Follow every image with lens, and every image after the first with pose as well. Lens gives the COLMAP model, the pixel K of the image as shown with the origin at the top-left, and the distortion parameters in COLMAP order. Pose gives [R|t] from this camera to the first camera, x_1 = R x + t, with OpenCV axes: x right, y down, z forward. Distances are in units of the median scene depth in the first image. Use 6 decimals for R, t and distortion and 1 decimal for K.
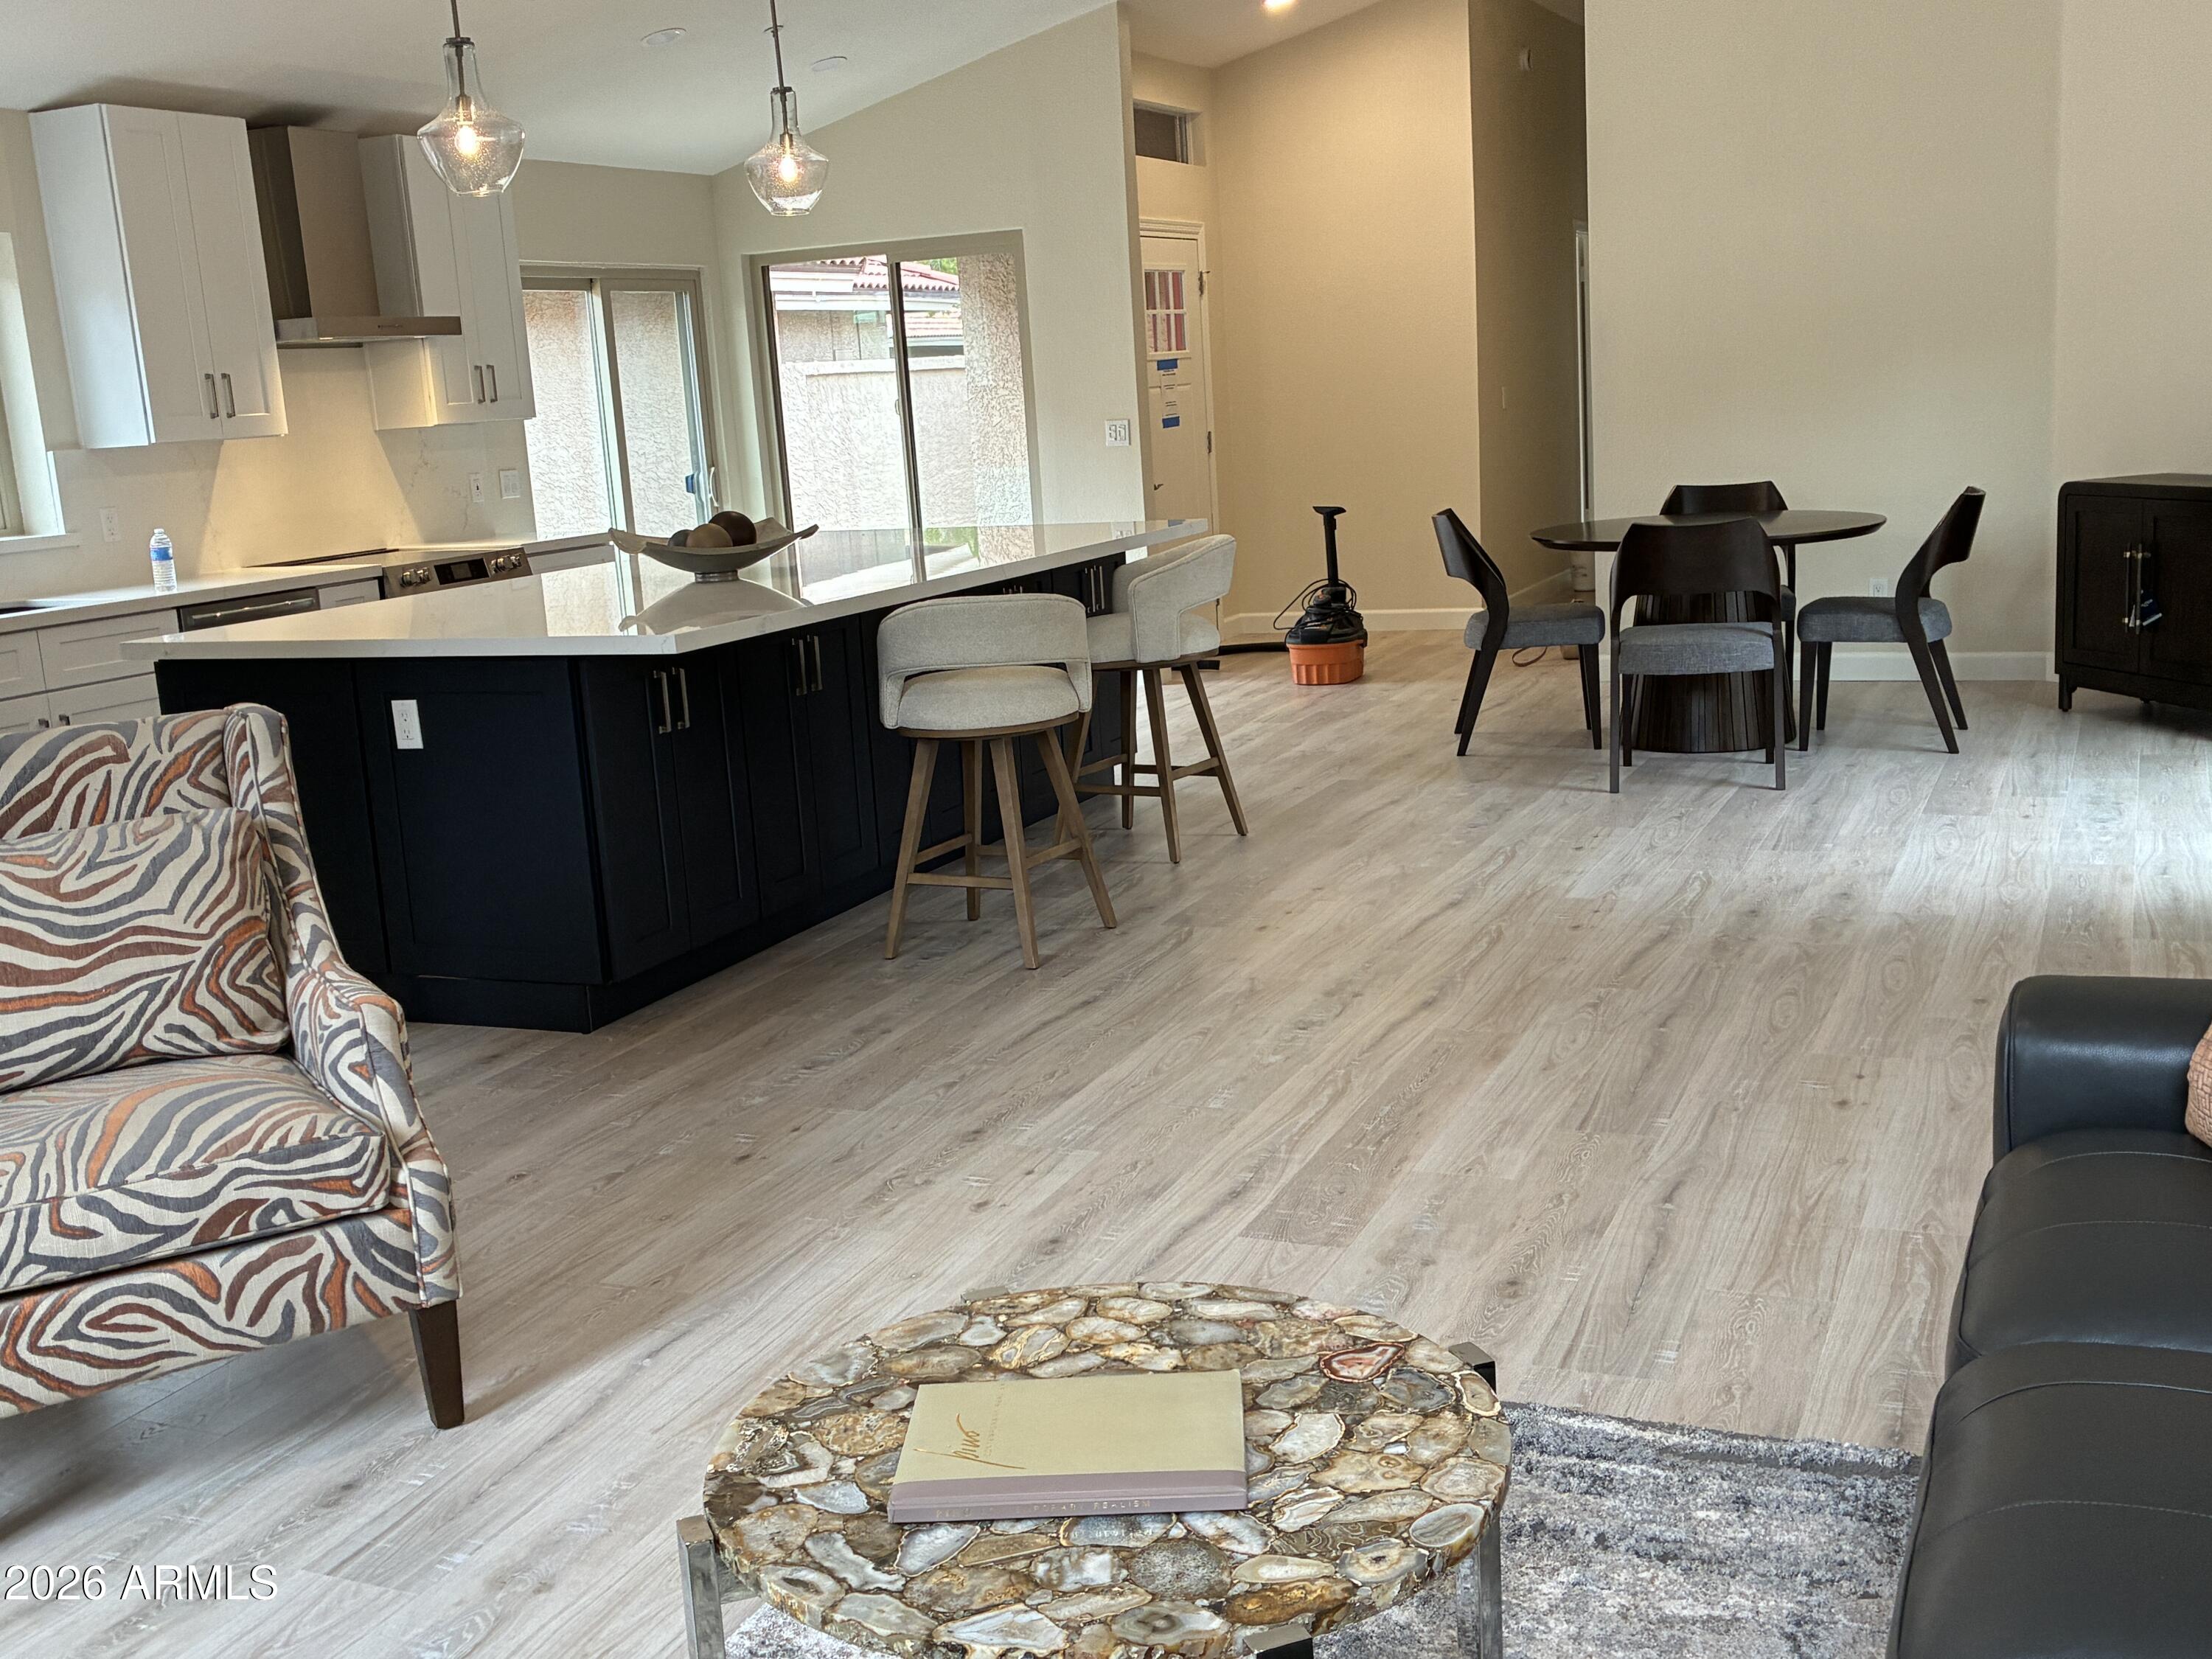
lens RADIAL K [[2323.5, 0, 1108.9], [0, 2323.5, 830.7], [0, 0, 1]] dist [0.054774, 0.000000]
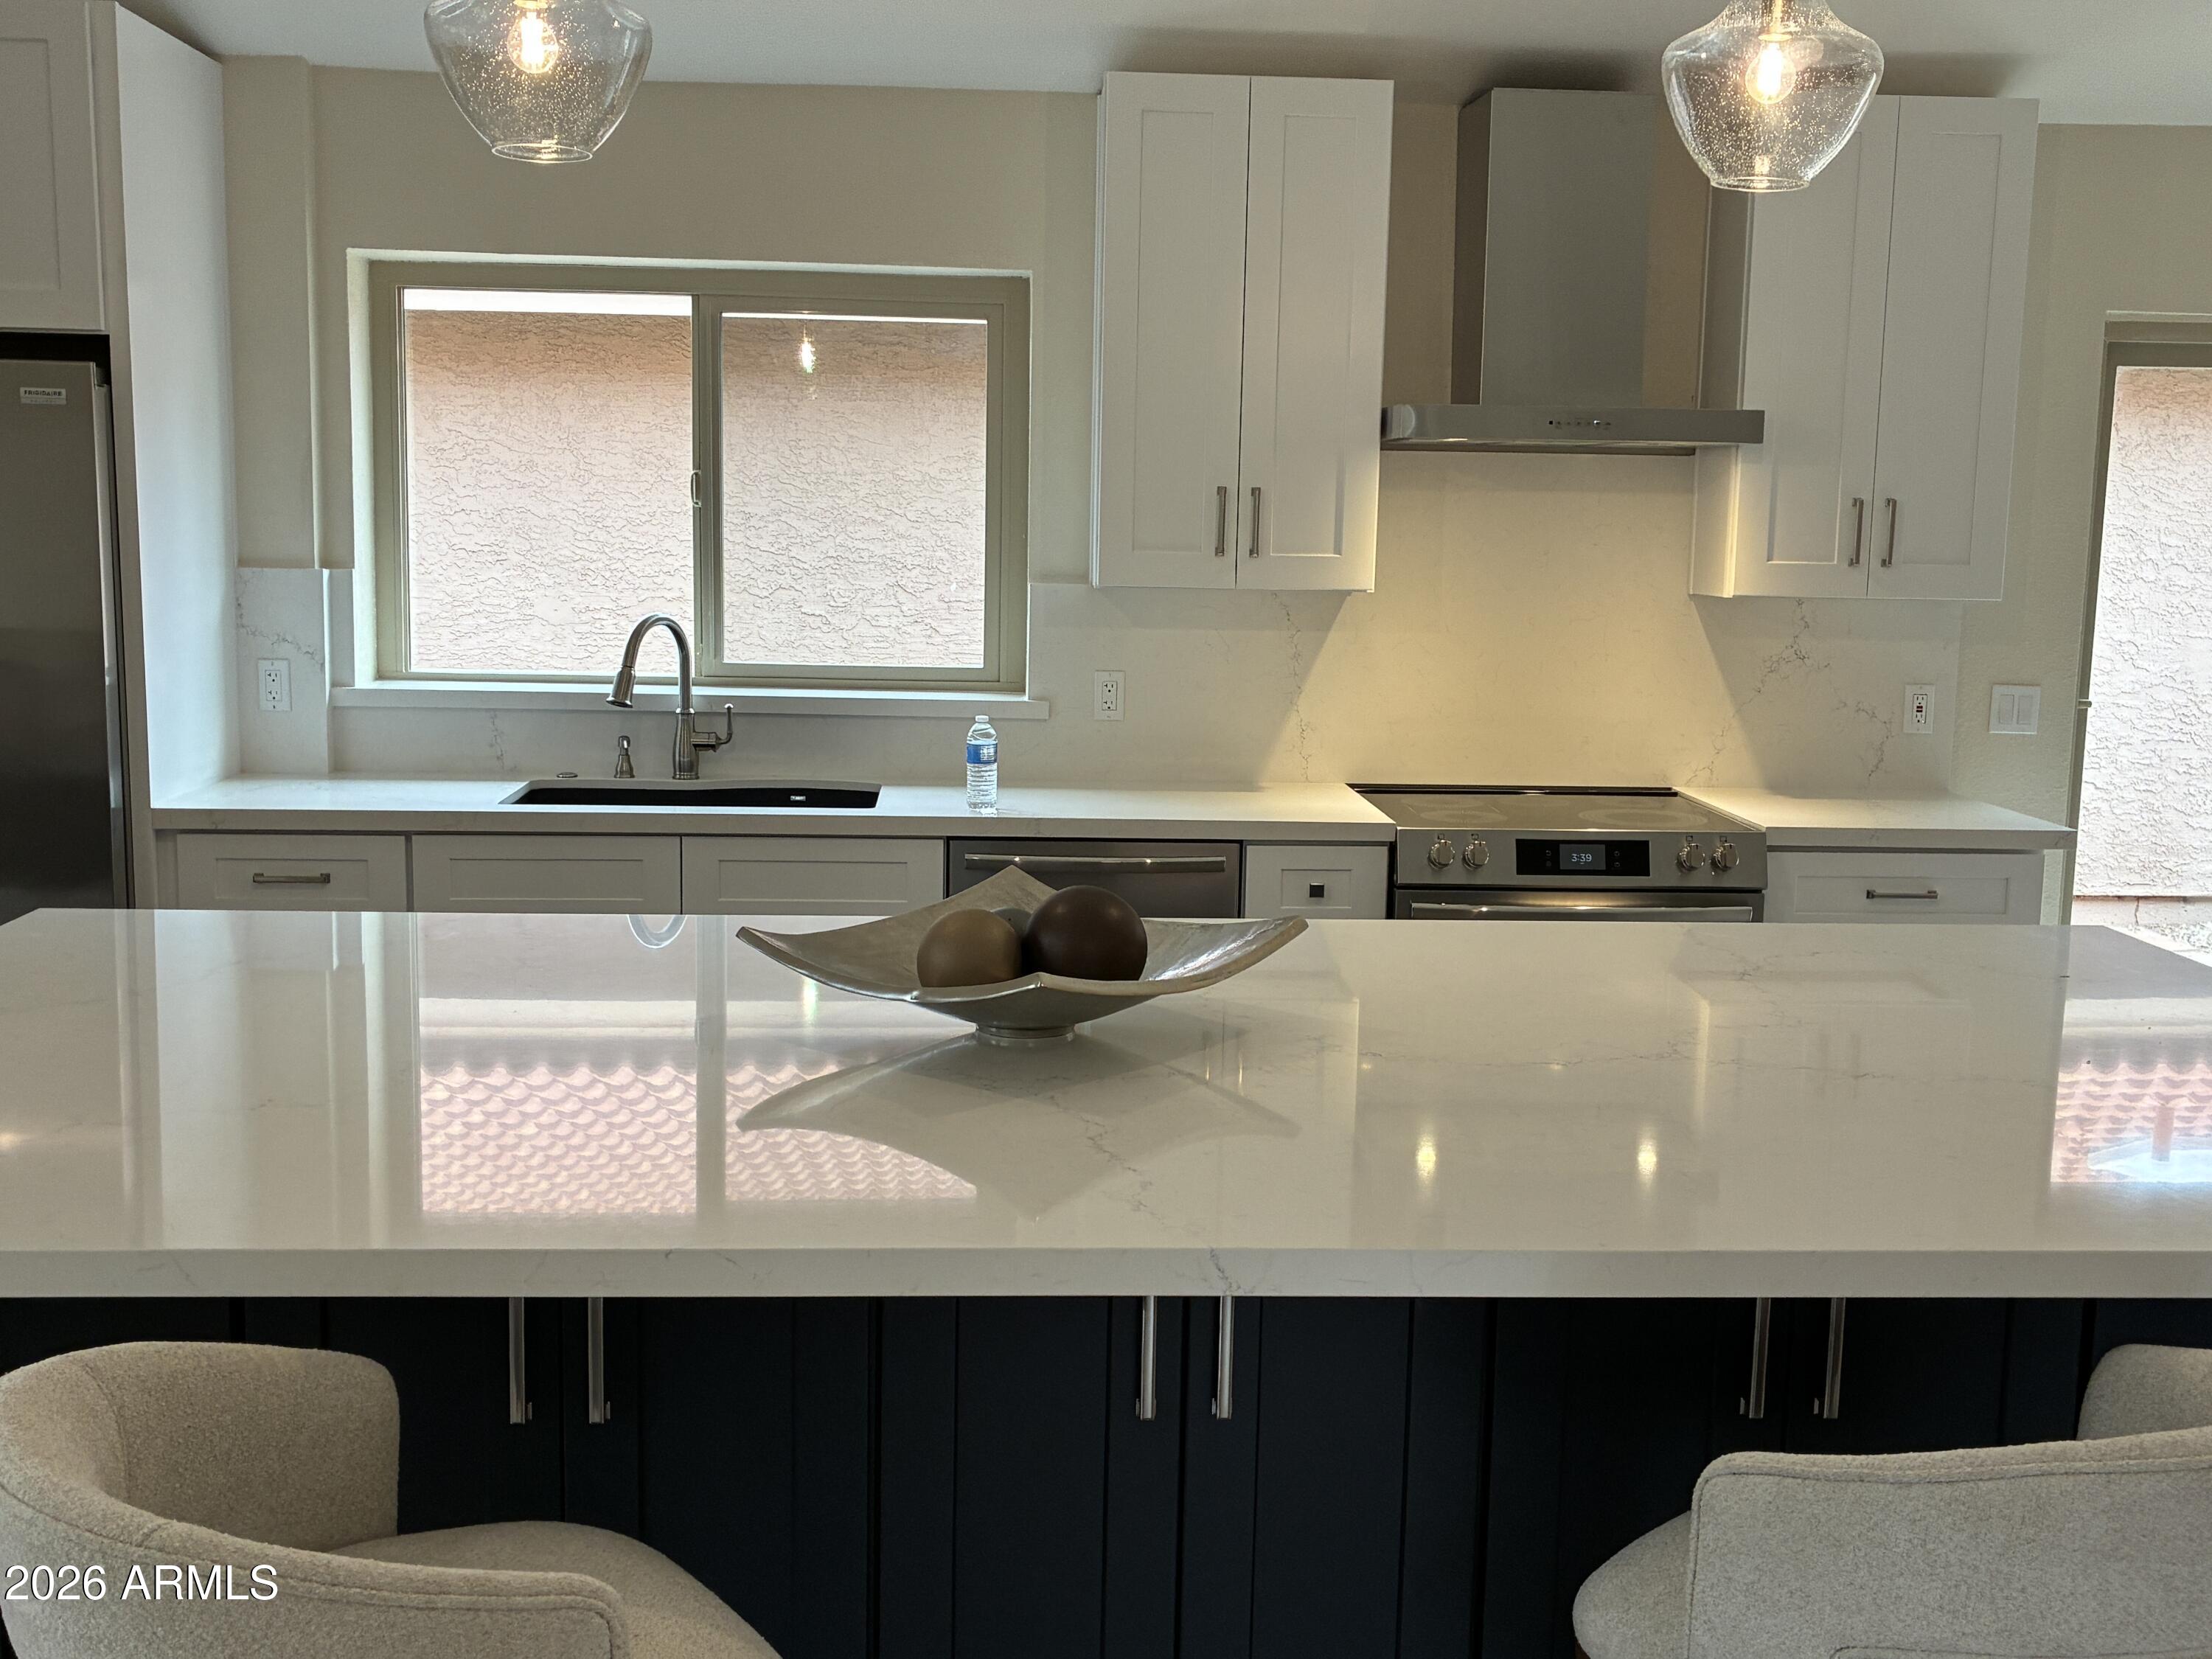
lens RADIAL K [[2323.5, 0, 1106.4], [0, 2323.5, 831.4], [0, 0, 1]] dist [0.054774, 0.000000]
pose [[0.448145, 0.197981, -0.871763, 0.156370], [-0.220833, 0.969464, 0.106646, -0.146724], [0.866256, 0.144721, 0.478181, 0.609321]]
